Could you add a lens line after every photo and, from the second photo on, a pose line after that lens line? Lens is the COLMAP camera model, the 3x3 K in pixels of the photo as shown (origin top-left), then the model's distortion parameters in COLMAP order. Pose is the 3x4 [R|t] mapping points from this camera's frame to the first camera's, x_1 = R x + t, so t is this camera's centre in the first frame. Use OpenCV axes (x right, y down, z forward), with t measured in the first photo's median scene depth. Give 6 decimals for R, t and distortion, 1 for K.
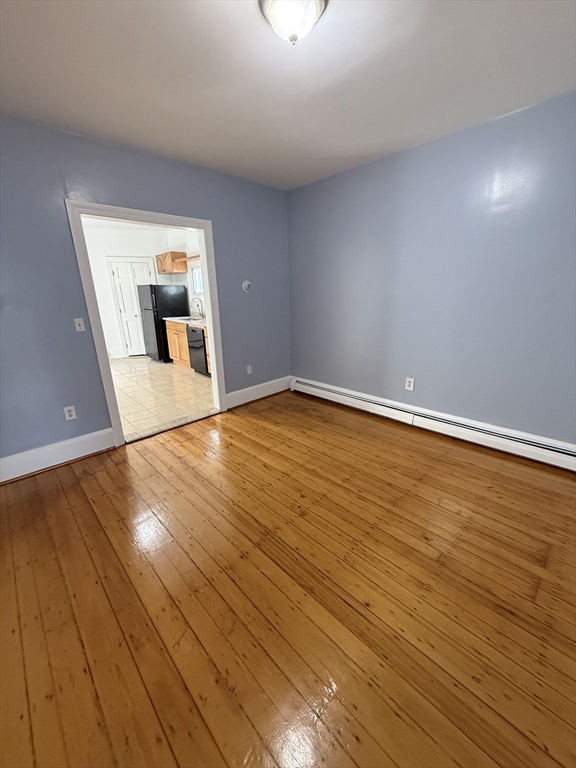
lens RADIAL K [[304.2, 0, 290.4], [0, 304.2, 382.6], [0, 0, 1]] dist [-0.000410, -0.000066]
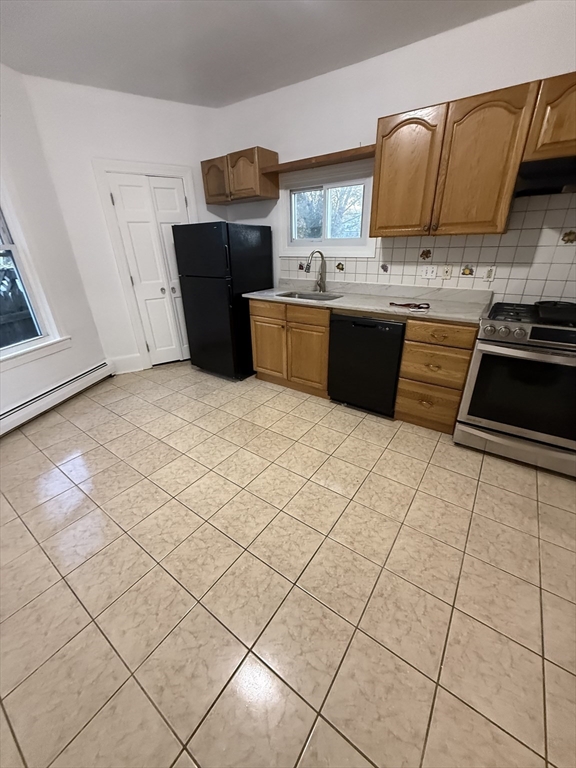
lens RADIAL K [[304.2, 0, 291.8], [0, 304.2, 379.6], [0, 0, 1]] dist [-0.000410, -0.000066]
pose [[0.980930, -0.083622, 0.175455, -0.820730], [0.062182, 0.990291, 0.124326, -0.244679], [-0.184148, -0.111045, 0.976606, 0.905006]]
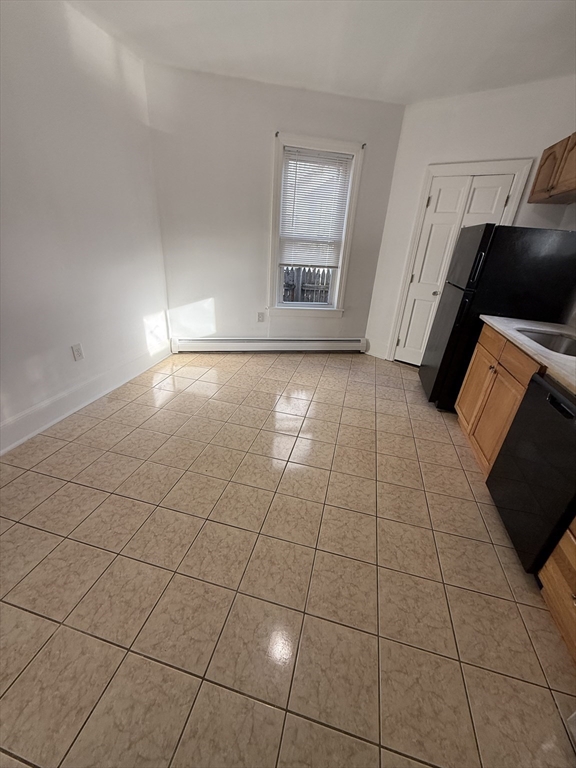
lens RADIAL K [[304.2, 0, 289.4], [0, 304.2, 384.8], [0, 0, 1]] dist [-0.000410, -0.000066]
pose [[0.533675, 0.412513, -0.738257, -0.414574], [-0.320011, 0.906557, 0.275222, -0.296465], [0.782805, 0.089371, 0.615816, 1.060379]]
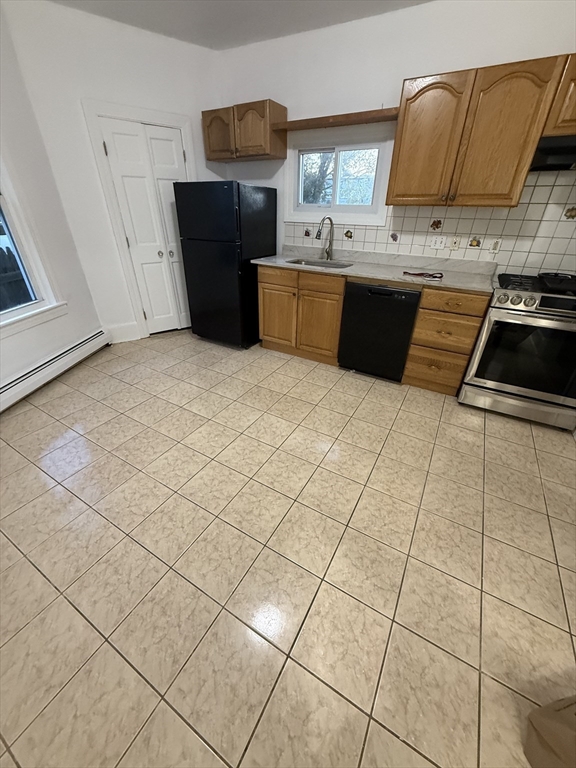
lens RADIAL K [[304.2, 0, 292.6], [0, 304.2, 379.4], [0, 0, 1]] dist [-0.000410, -0.000066]
pose [[0.956988, -0.112658, 0.267361, -0.947717], [0.053960, 0.974566, 0.217508, -0.240004], [-0.285065, -0.193726, 0.938727, 0.909325]]
